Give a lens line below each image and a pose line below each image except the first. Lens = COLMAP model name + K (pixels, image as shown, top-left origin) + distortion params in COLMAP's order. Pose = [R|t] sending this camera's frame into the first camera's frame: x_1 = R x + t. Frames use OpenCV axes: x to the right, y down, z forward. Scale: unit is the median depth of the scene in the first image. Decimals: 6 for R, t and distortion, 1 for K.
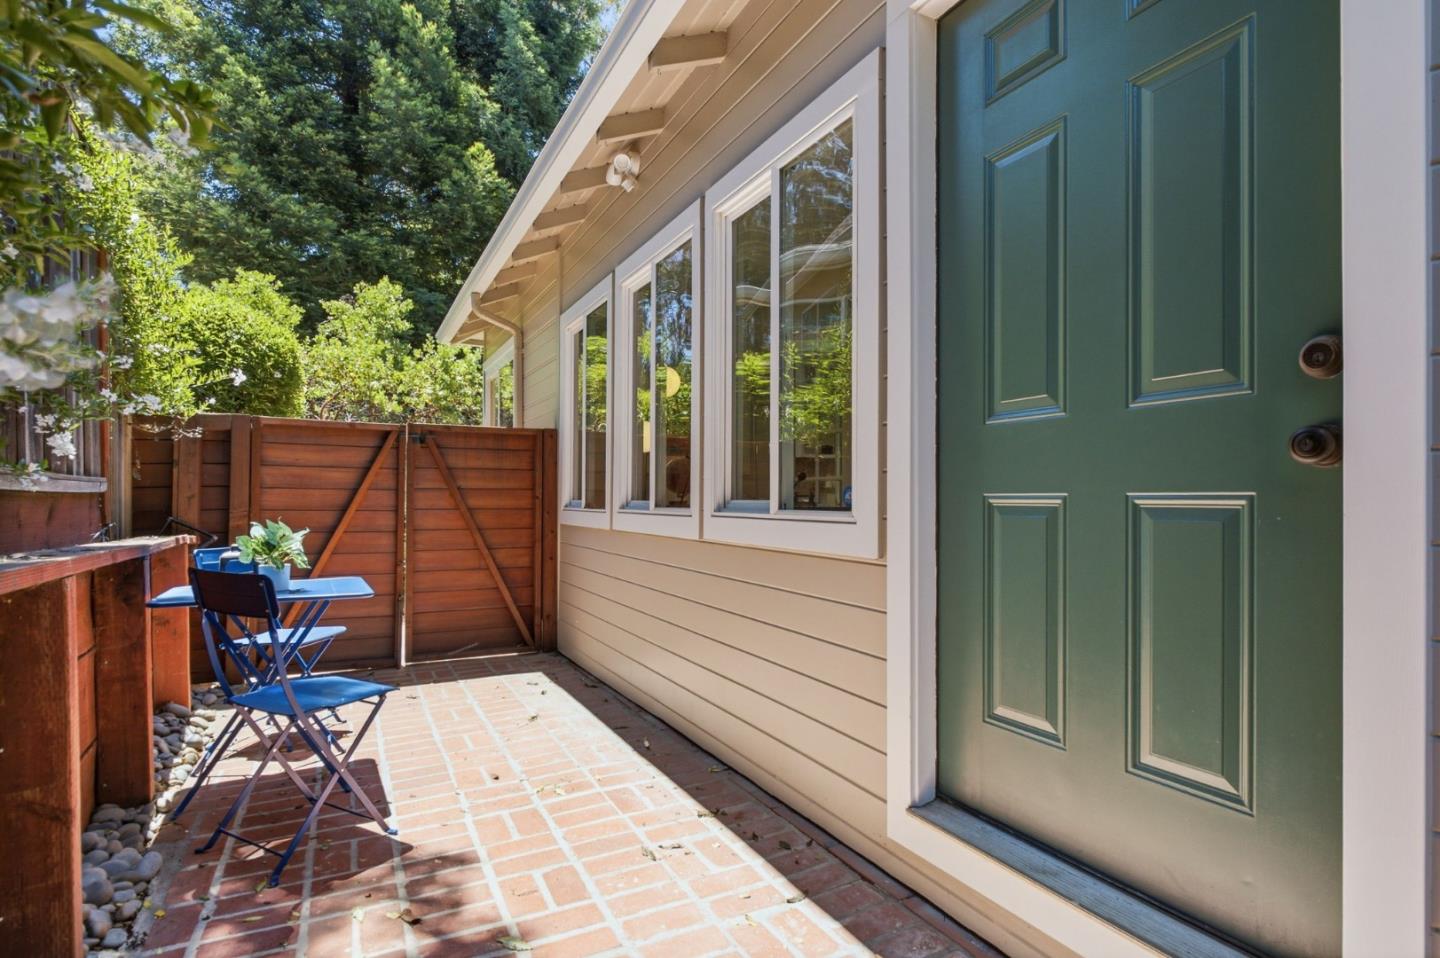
lens RADIAL K [[700.8, 0, 720.0], [0, 700.8, 479.0], [0, 0, 1]] dist [0.003576, 0.000694]
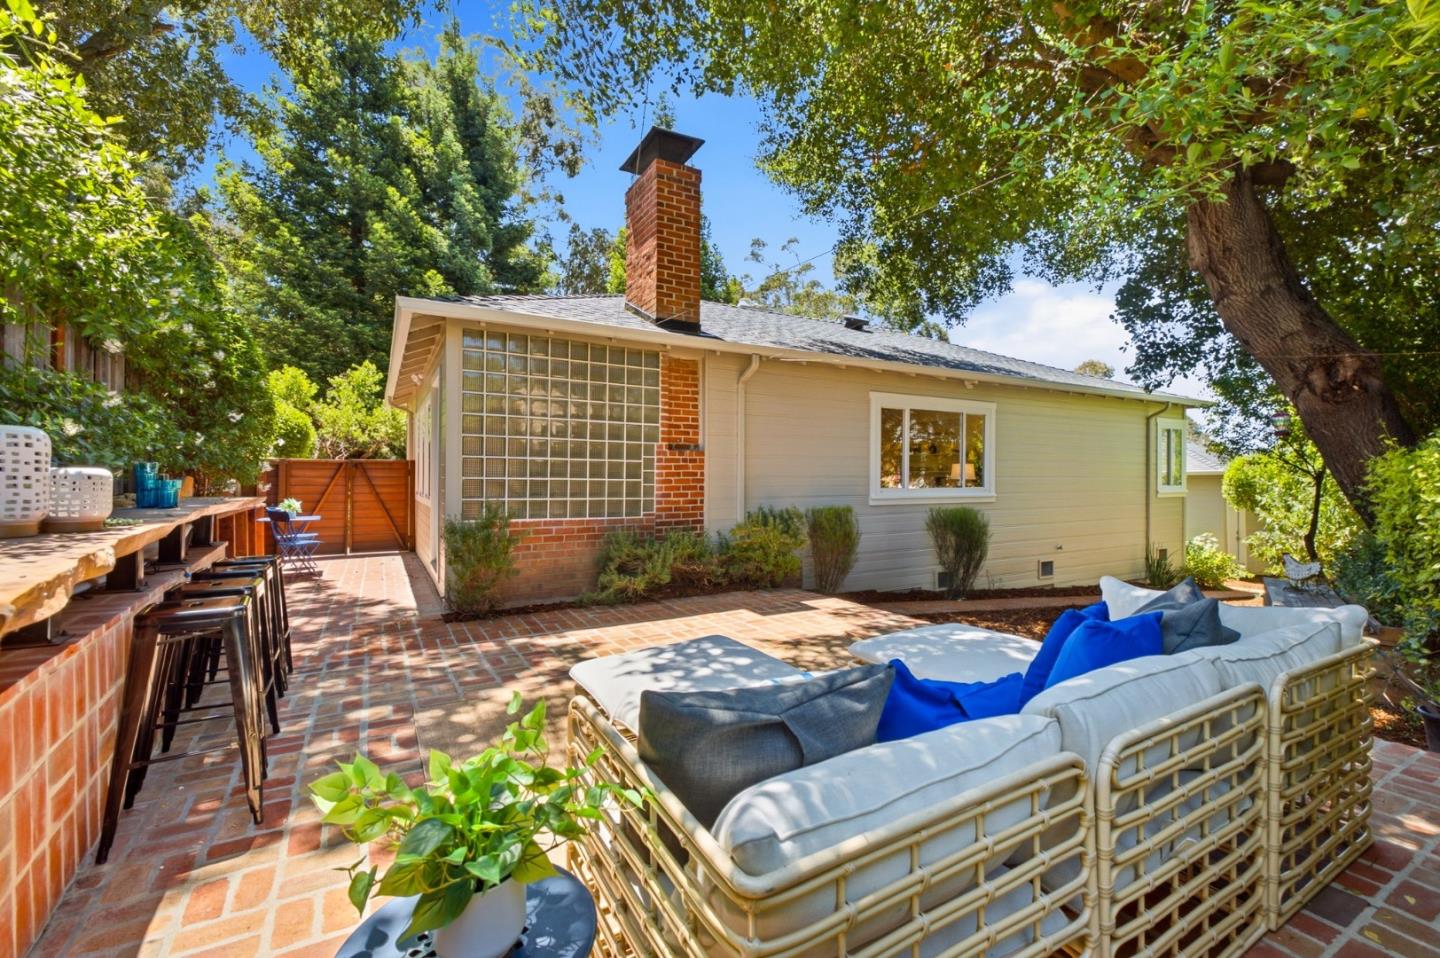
lens RADIAL K [[596.8, 0, 715.8], [0, 596.8, 481.9], [0, 0, 1]] dist [0.002013, -0.000076]
pose [[0.999263, 0.029925, 0.024041, 0.415882], [-0.030550, 0.999192, 0.026103, -0.049497], [-0.023240, -0.026818, 0.999370, -0.598048]]
